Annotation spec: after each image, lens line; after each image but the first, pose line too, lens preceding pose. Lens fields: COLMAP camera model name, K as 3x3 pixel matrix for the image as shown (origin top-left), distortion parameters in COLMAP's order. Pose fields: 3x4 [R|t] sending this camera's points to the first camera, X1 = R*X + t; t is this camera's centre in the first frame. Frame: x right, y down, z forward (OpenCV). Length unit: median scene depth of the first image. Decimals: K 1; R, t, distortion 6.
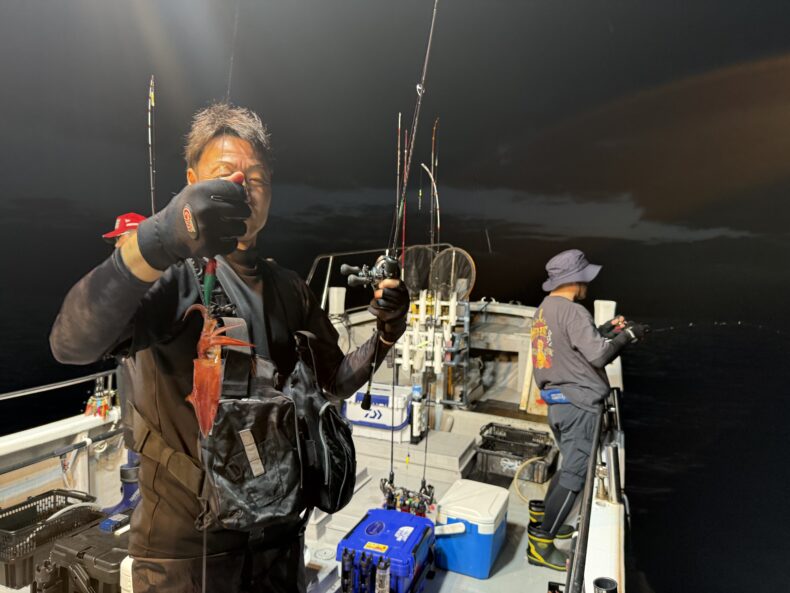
lens RADIAL K [[541.4, 0, 377.3], [0, 541.4, 293.7], [0, 0, 1]] dist [0.007288, -0.001112]
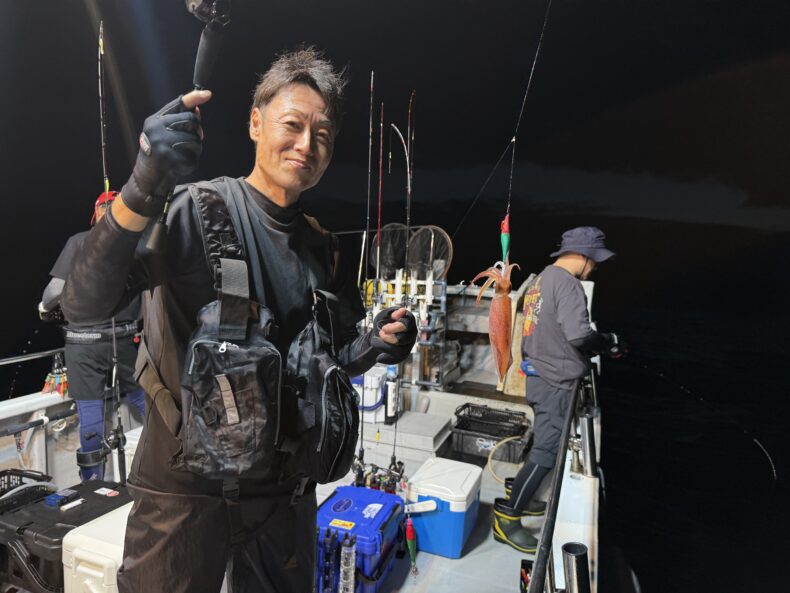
lens RADIAL K [[538.0, 0, 371.7], [0, 538.0, 294.2], [0, 0, 1]] dist [0.028563, -0.023559]
pose [[0.999802, 0.003794, 0.019533, 0.017080], [-0.004065, 0.999895, 0.013885, 0.027299], [-0.019478, -0.013962, 0.999713, 0.028637]]
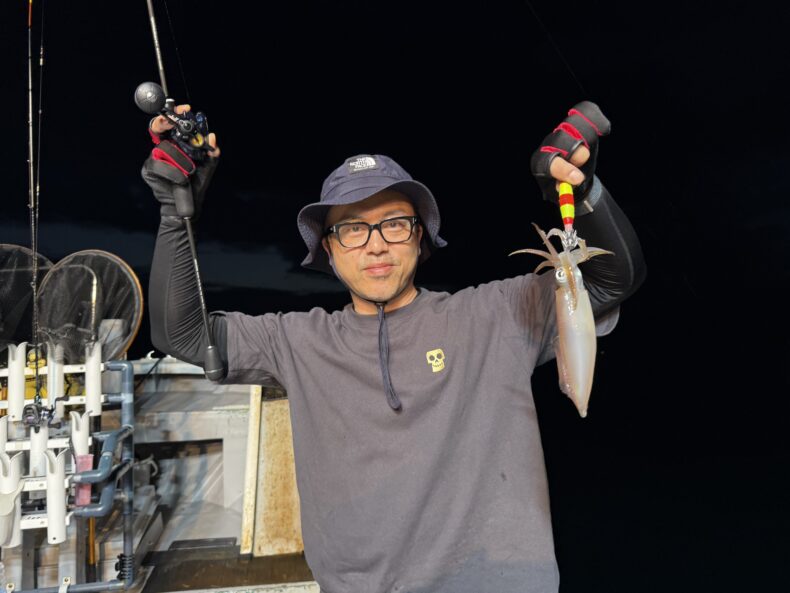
lens RADIAL K [[541.4, 0, 377.3], [0, 541.4, 293.7], [0, 0, 1]] dist [0.007288, -0.001112]
pose [[0.816715, -0.017891, 0.576763, 0.075166], [0.072764, 0.994734, -0.072180, 0.006725], [-0.572435, 0.100918, 0.813716, 0.500234]]
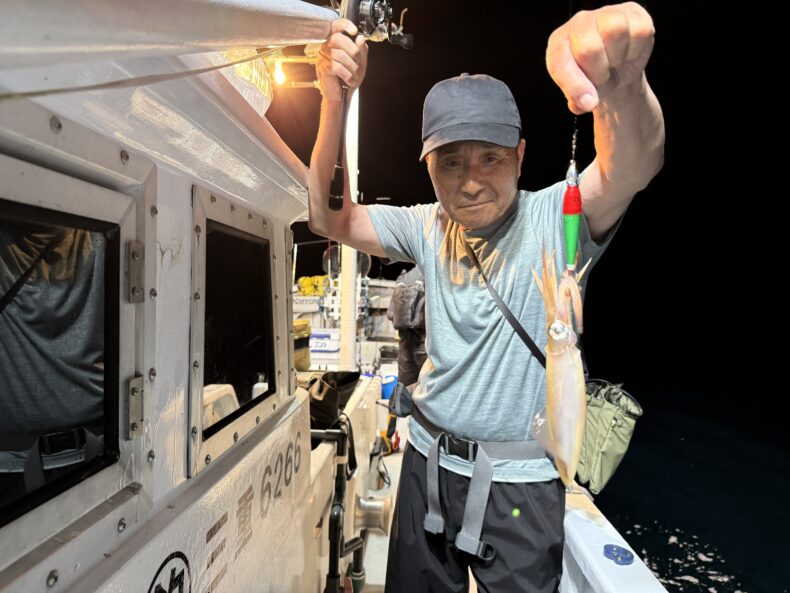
lens RADIAL K [[541.4, 0, 377.3], [0, 541.4, 293.7], [0, 0, 1]] dist [0.007288, -0.001112]
pose [[0.940956, -0.041626, 0.335961, -0.398177], [0.029726, 0.998738, 0.040488, -0.004590], [-0.337222, -0.028110, 0.941005, -0.656141]]
